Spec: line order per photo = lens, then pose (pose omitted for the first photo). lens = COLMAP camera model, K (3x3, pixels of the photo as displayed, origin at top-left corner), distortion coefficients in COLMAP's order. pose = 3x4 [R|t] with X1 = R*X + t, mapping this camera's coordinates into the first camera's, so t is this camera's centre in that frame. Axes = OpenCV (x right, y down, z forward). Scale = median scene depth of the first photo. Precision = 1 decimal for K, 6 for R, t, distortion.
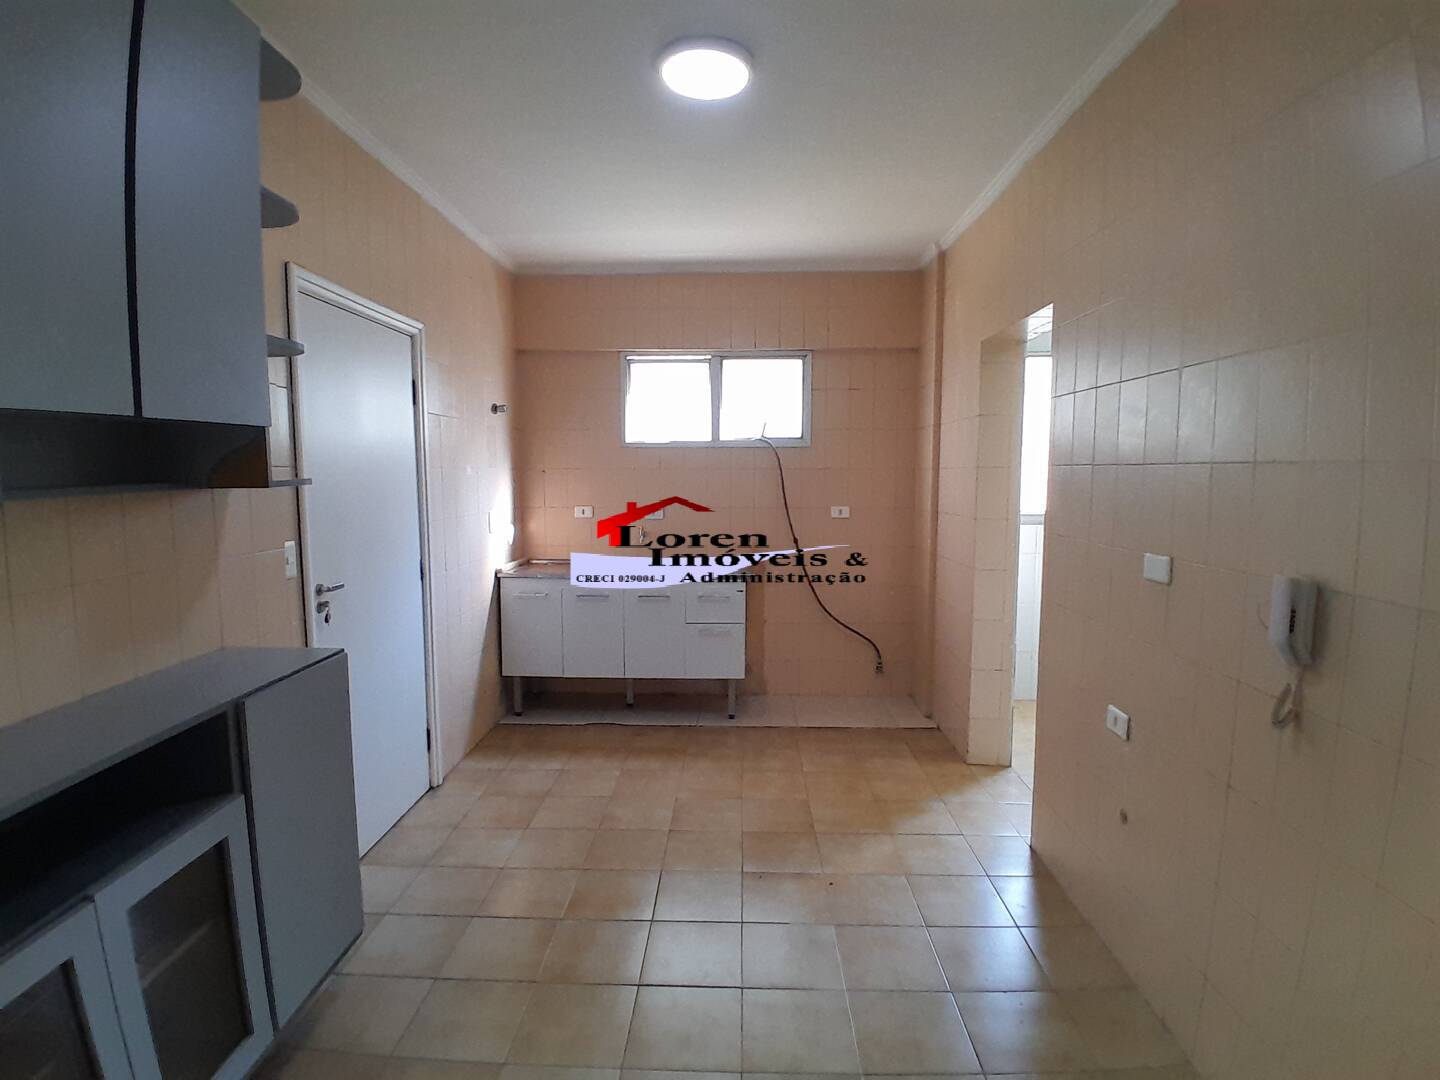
lens RADIAL K [[715.2, 0, 728.2], [0, 715.2, 539.8], [0, 0, 1]] dist [-0.054753, -0.000109]
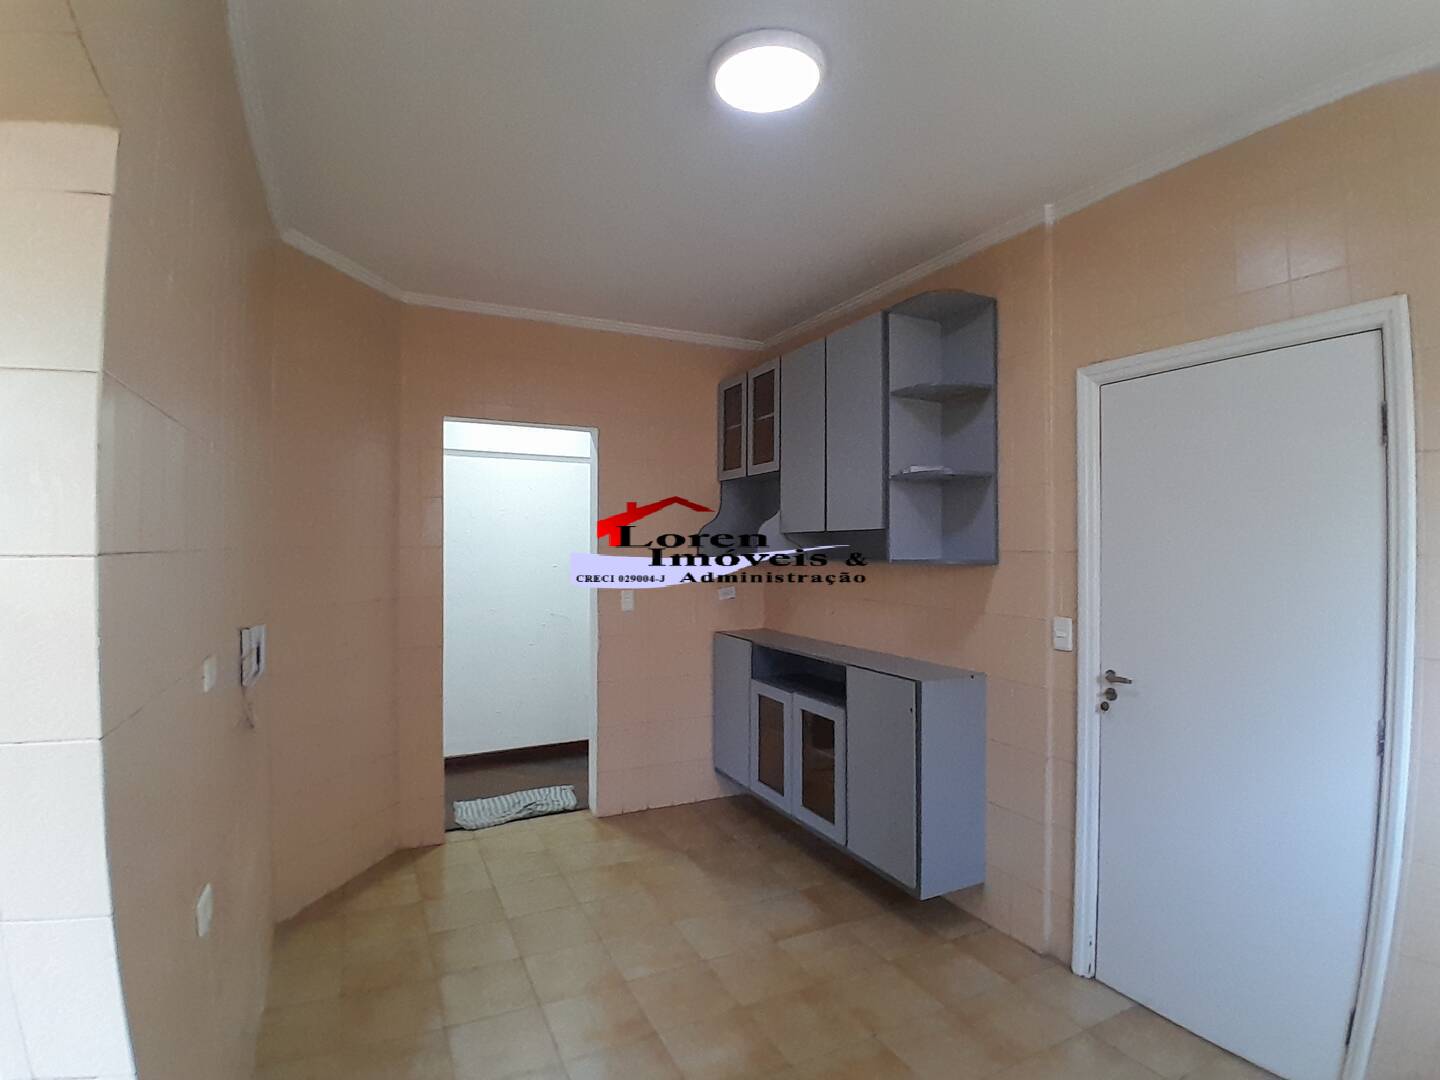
lens RADIAL K [[715.2, 0, 728.2], [0, 715.2, 539.8], [0, 0, 1]] dist [-0.054753, -0.000109]
pose [[-0.884954, -0.003290, -0.465667, 0.374915], [-0.047017, 0.995496, 0.082318, -0.185970], [0.463299, 0.094742, -0.881123, 1.704798]]
